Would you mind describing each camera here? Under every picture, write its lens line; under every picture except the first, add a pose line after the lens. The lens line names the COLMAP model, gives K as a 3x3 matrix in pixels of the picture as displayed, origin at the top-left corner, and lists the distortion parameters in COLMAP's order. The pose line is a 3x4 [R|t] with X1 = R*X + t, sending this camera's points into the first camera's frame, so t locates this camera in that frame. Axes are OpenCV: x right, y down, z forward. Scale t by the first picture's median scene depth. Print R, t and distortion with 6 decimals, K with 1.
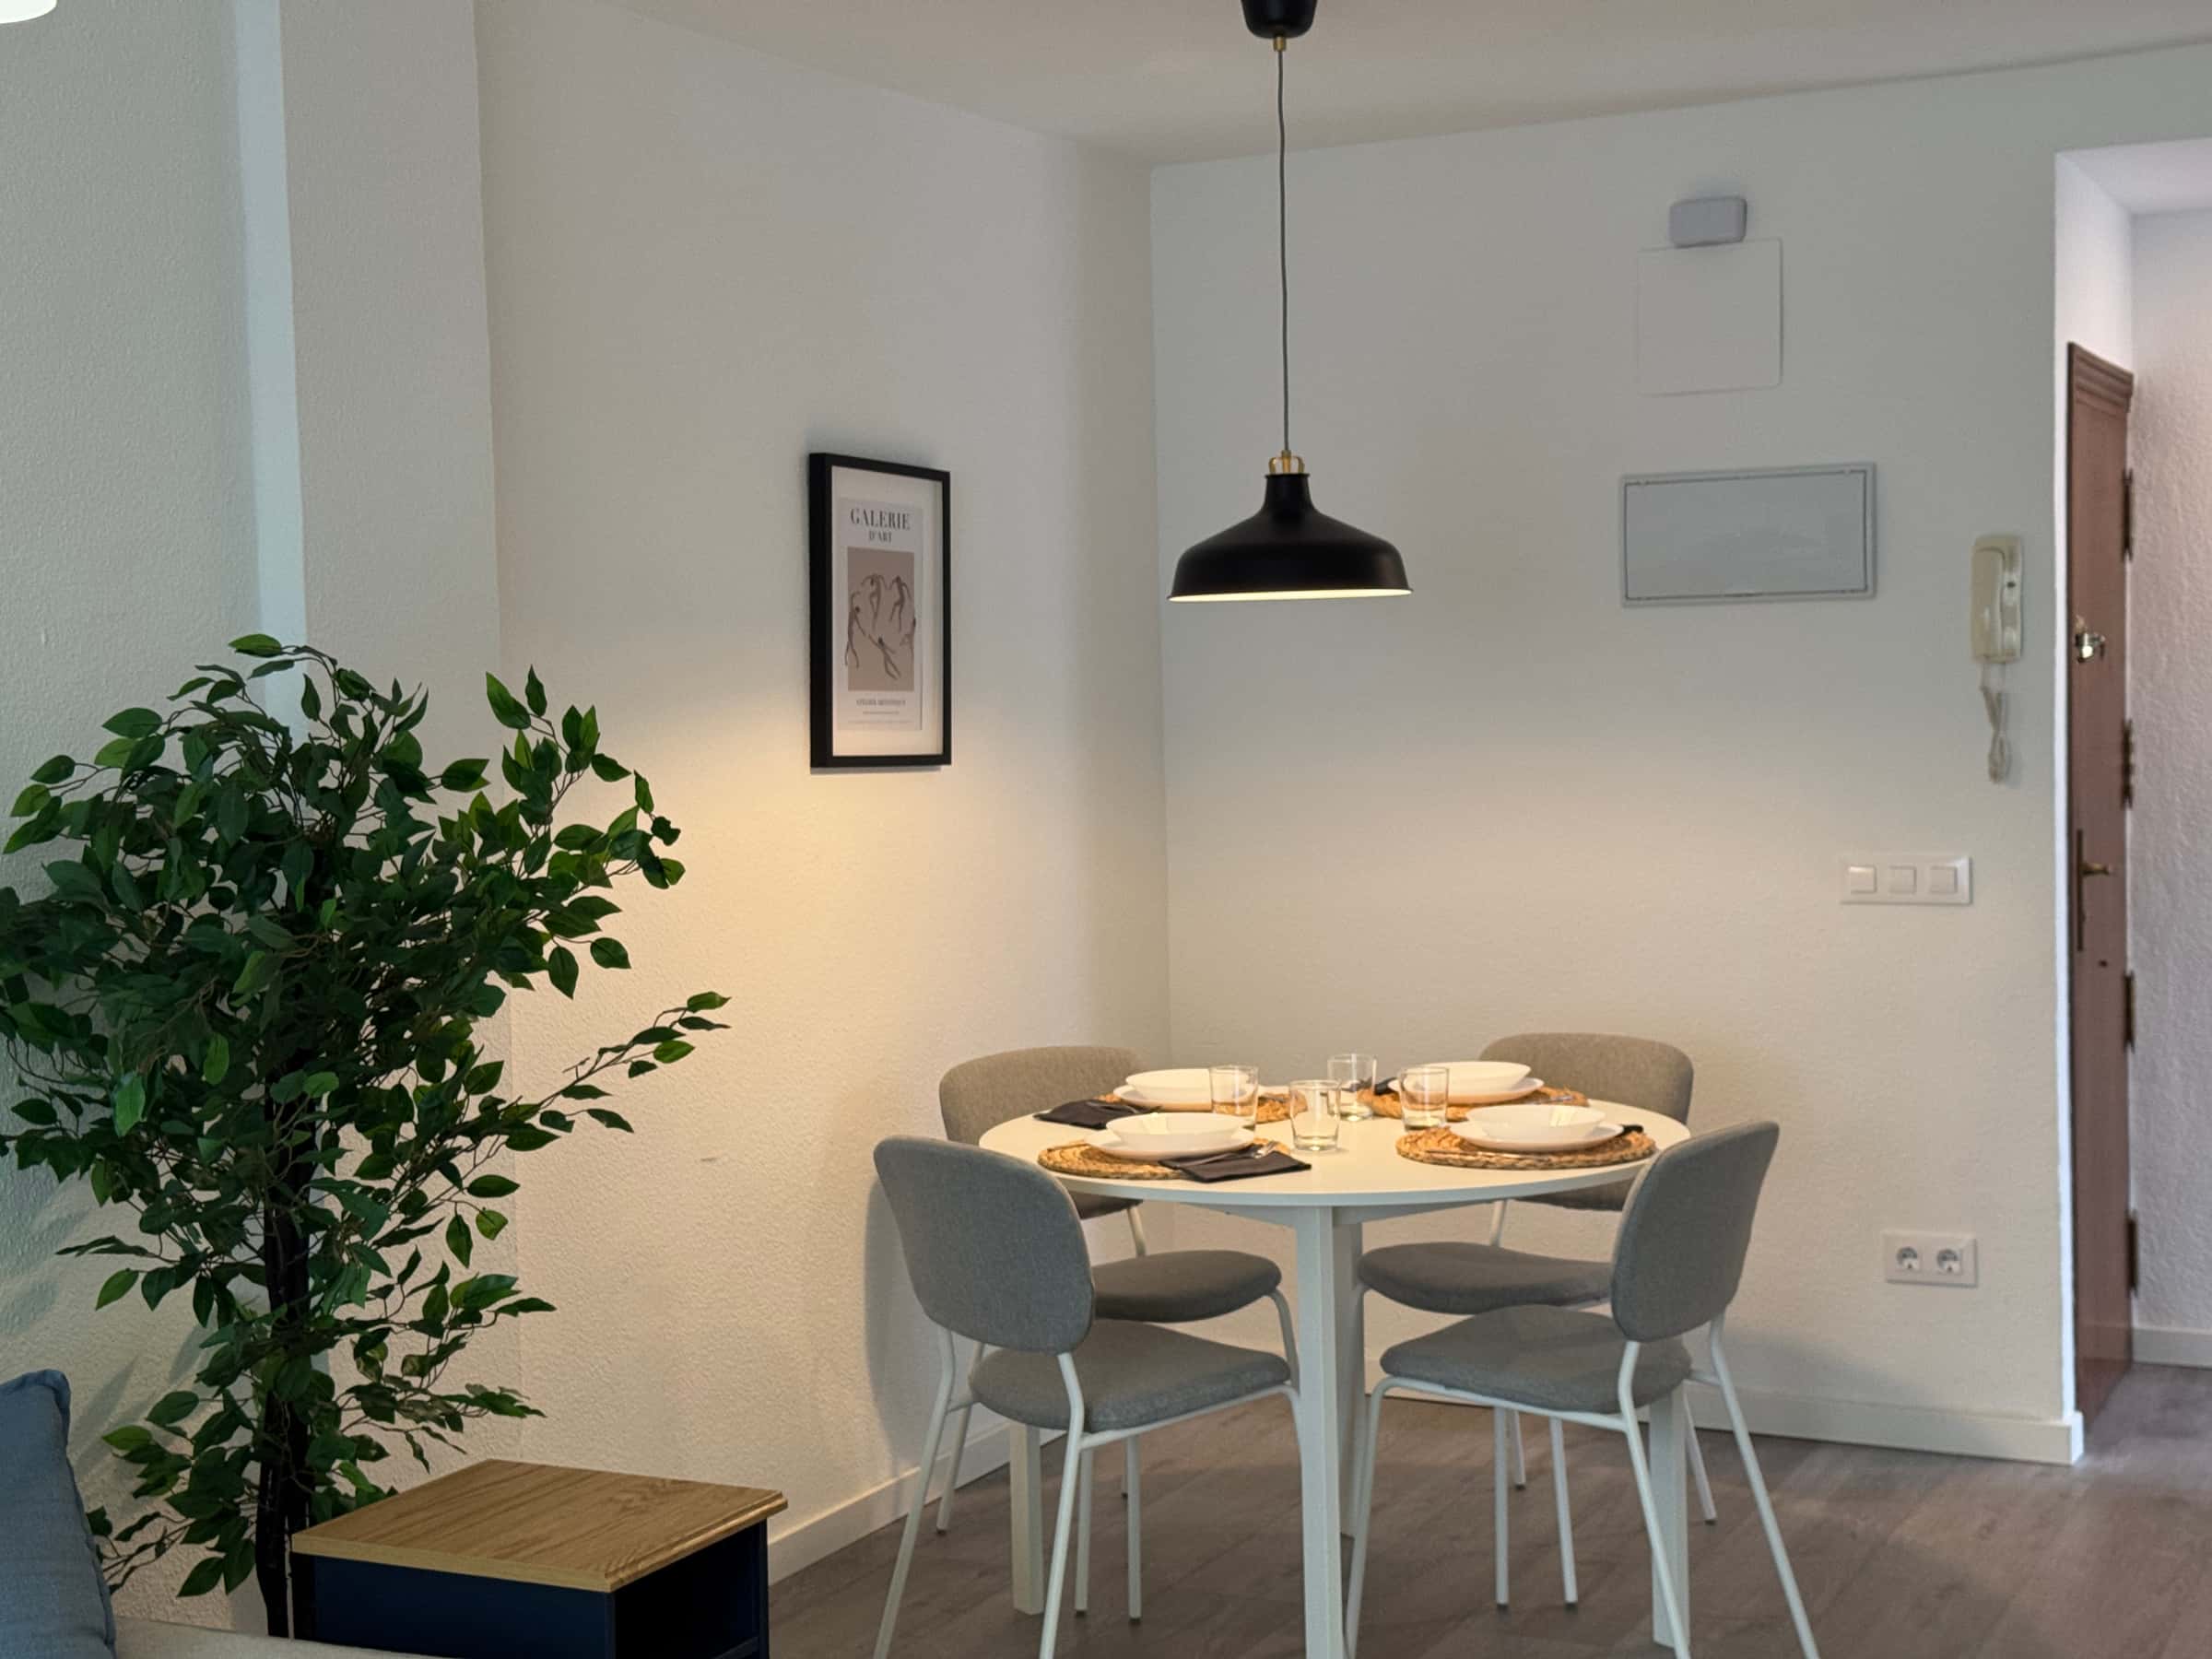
lens RADIAL K [[3088.3, 0, 1116.5], [0, 3088.3, 793.5], [0, 0, 1]] dist [0.098078, -0.107911]
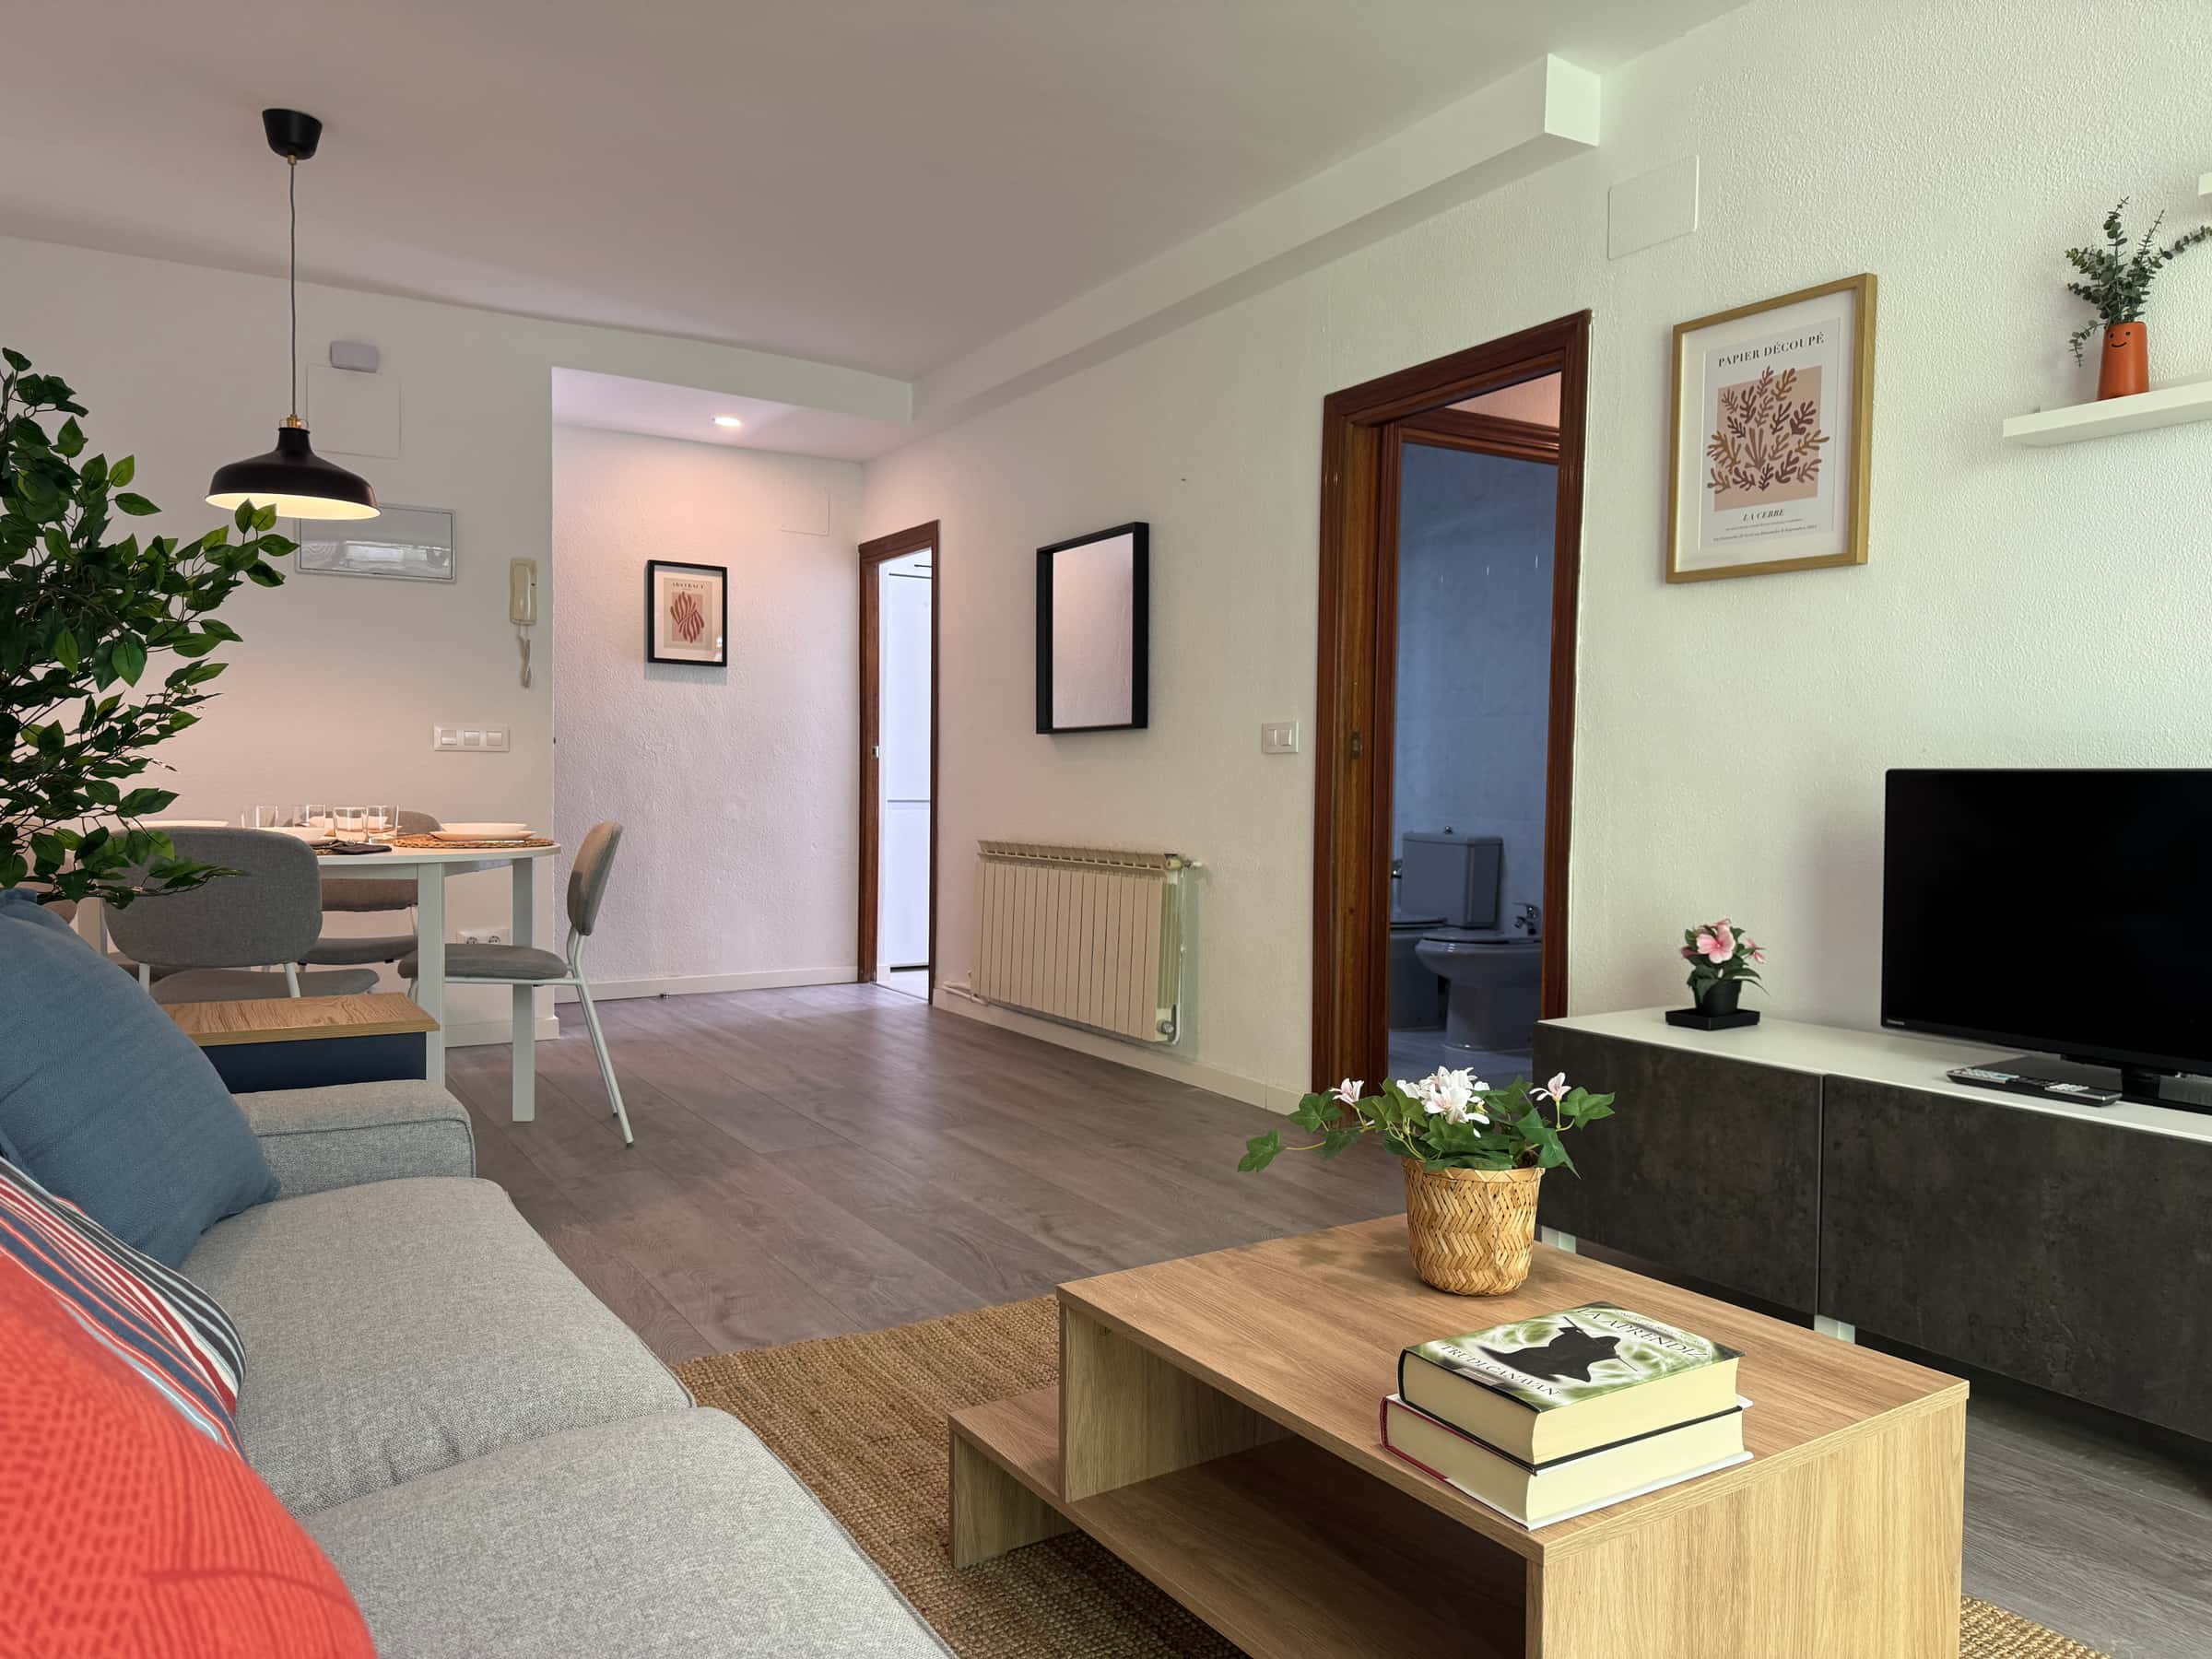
lens RADIAL K [[1544.3, 0, 1112.0], [0, 1544.3, 831.3], [0, 0, 1]] dist [0.105610, -0.144429]
pose [[0.526569, -0.003113, 0.850127, -0.516825], [0.013689, 0.999895, -0.004817, 0.141480], [-0.850022, 0.014174, 0.526556, 0.284386]]
